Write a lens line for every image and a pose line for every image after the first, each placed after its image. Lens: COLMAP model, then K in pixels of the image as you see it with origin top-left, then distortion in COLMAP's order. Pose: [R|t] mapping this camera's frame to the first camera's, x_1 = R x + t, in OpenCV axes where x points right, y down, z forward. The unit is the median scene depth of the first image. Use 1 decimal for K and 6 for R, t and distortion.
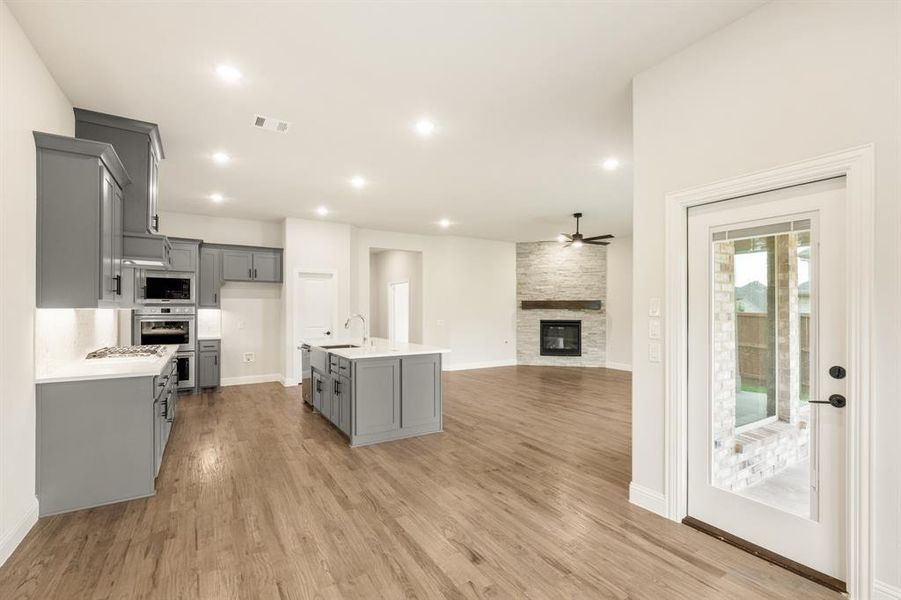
lens RADIAL K [[412.0, 0, 456.8], [0, 412.0, 309.3], [0, 0, 1]] dist [-0.000347, -0.000018]
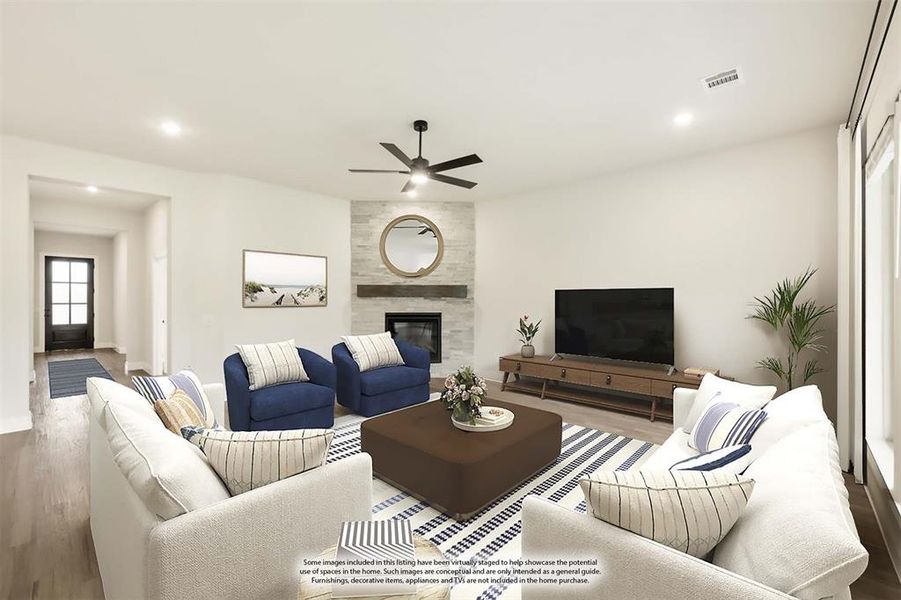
lens RADIAL K [[368.8, 0, 452.9], [0, 368.8, 298.1], [0, 0, 1]] dist [0.001380, 0.000199]
pose [[0.962515, -0.001440, 0.271224, 0.146408], [0.000632, 0.999995, 0.003069, -0.000941], [-0.271227, -0.002783, 0.962511, 0.375103]]
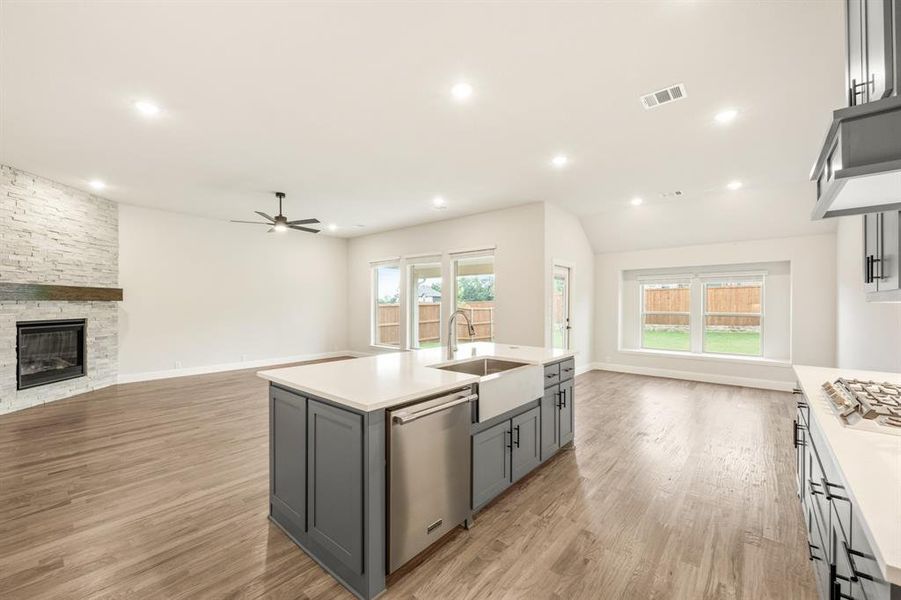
lens RADIAL K [[368.8, 0, 452.4], [0, 368.8, 301.0], [0, 0, 1]] dist [0.001380, 0.000199]
pose [[-0.309112, 0.004585, 0.951014, -0.408108], [-0.003528, 0.999976, -0.005968, 0.001026], [-0.951019, -0.005200, -0.309089, 0.639122]]
